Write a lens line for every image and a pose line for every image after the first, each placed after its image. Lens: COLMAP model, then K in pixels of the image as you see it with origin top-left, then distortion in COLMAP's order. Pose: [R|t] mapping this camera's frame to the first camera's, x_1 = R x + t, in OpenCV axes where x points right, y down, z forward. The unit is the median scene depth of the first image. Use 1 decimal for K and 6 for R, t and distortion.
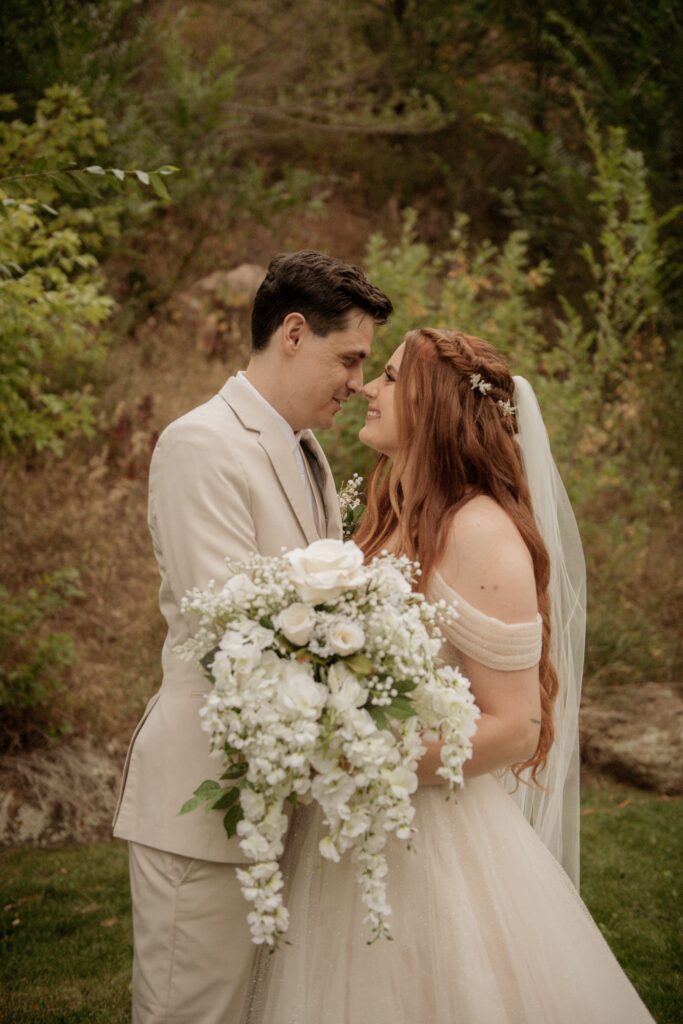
lens RADIAL K [[708.7, 0, 302.3], [0, 708.7, 512.9], [0, 0, 1]] dist [-0.026540, -0.005418]
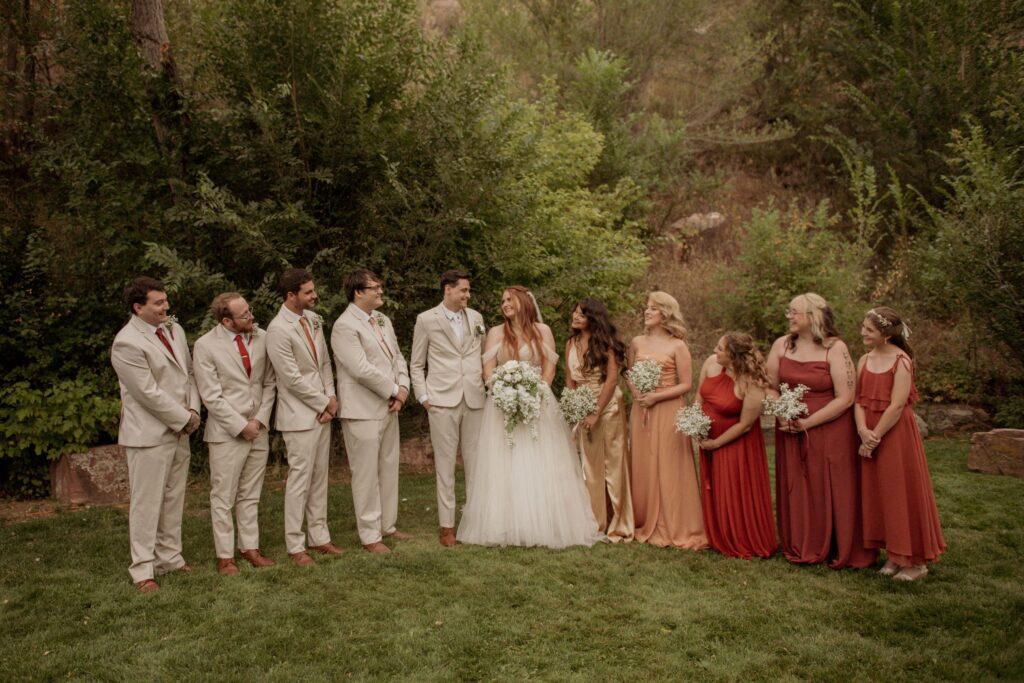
lens RADIAL K [[708.7, 0, 512.0], [0, 708.7, 341.5], [0, 0, 1]] dist [-0.026540, -0.005418]
pose [[0.945709, -0.045136, -0.321866, 0.072436], [0.040064, 0.998947, -0.022368, 0.048967], [0.322537, 0.008259, 0.946521, -1.342036]]
